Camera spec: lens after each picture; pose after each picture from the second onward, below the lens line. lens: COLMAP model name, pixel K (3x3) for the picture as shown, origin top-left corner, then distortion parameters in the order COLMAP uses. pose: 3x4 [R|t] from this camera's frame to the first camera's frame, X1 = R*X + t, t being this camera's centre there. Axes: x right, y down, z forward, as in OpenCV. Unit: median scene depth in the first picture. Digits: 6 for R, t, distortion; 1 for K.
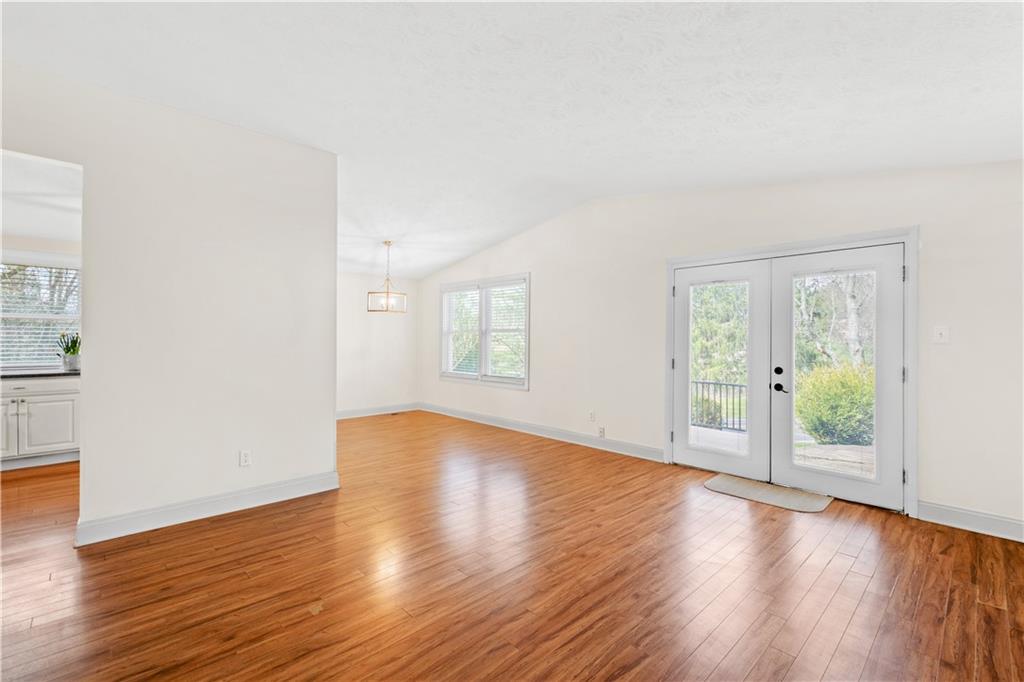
lens RADIAL K [[443.7, 0, 518.0], [0, 443.7, 344.1], [0, 0, 1]] dist [0.001271, -0.000142]
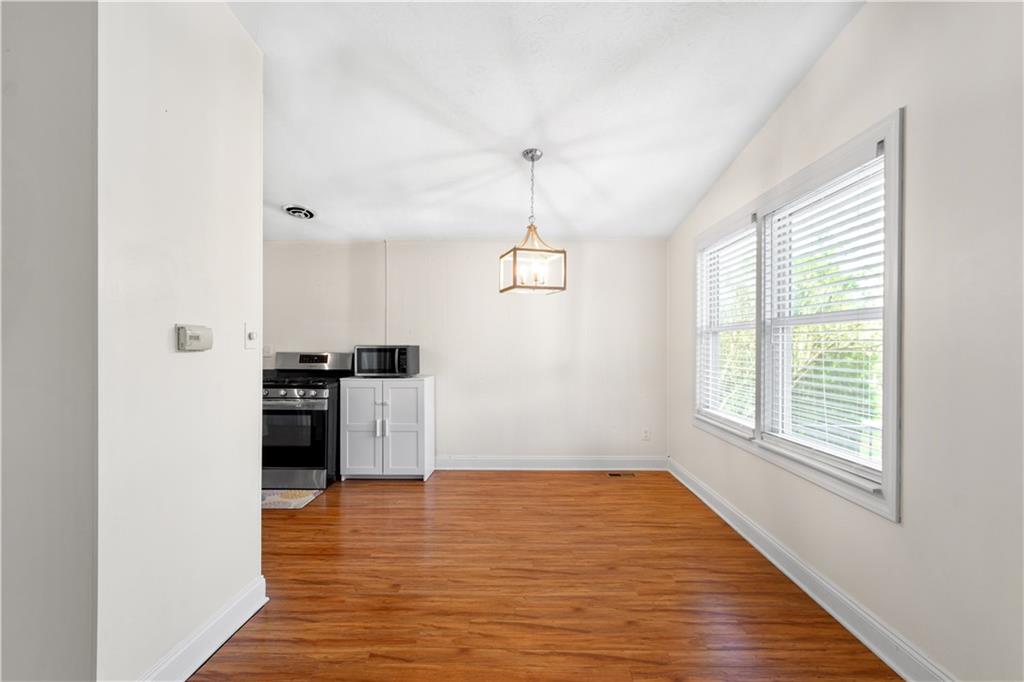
lens RADIAL K [[443.7, 0, 518.0], [0, 443.7, 344.1], [0, 0, 1]] dist [0.001271, -0.000142]
pose [[0.706286, -0.005692, -0.707904, 0.108742], [-0.004878, 0.999905, -0.012907, -0.009194], [0.707910, 0.012569, 0.706191, 1.251543]]
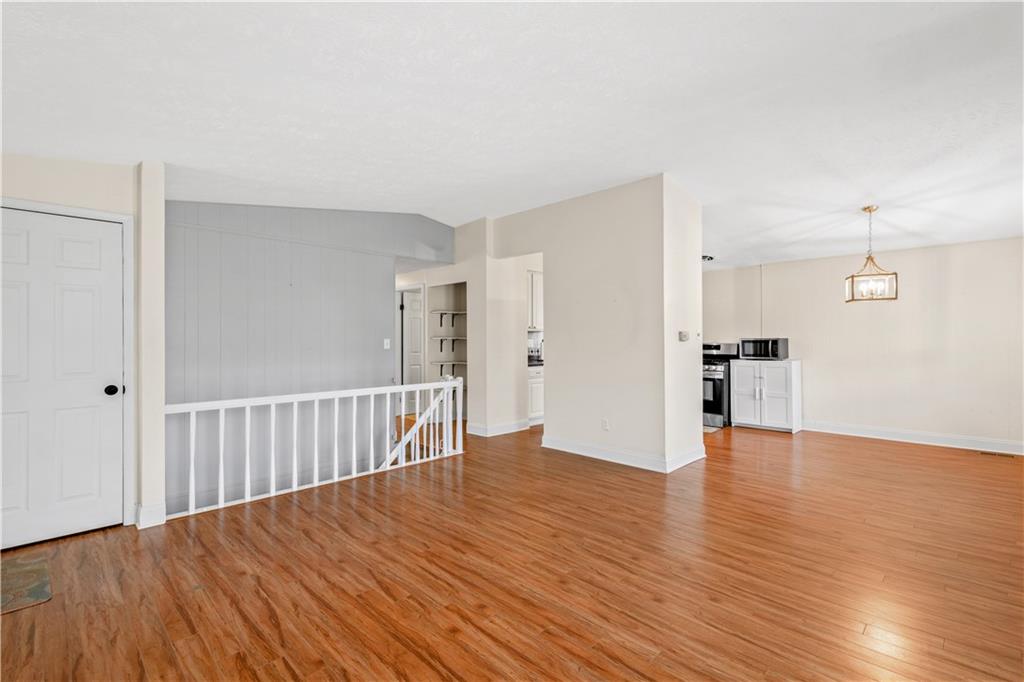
lens RADIAL K [[465.4, 0, 529.7], [0, 465.4, 338.3], [0, 0, 1]] dist [0.017494, -0.000564]
pose [[0.042752, -0.005289, -0.999072, 0.941884], [-0.003496, 0.999979, -0.005443, -0.004780], [0.999080, 0.003726, 0.042732, 0.776209]]
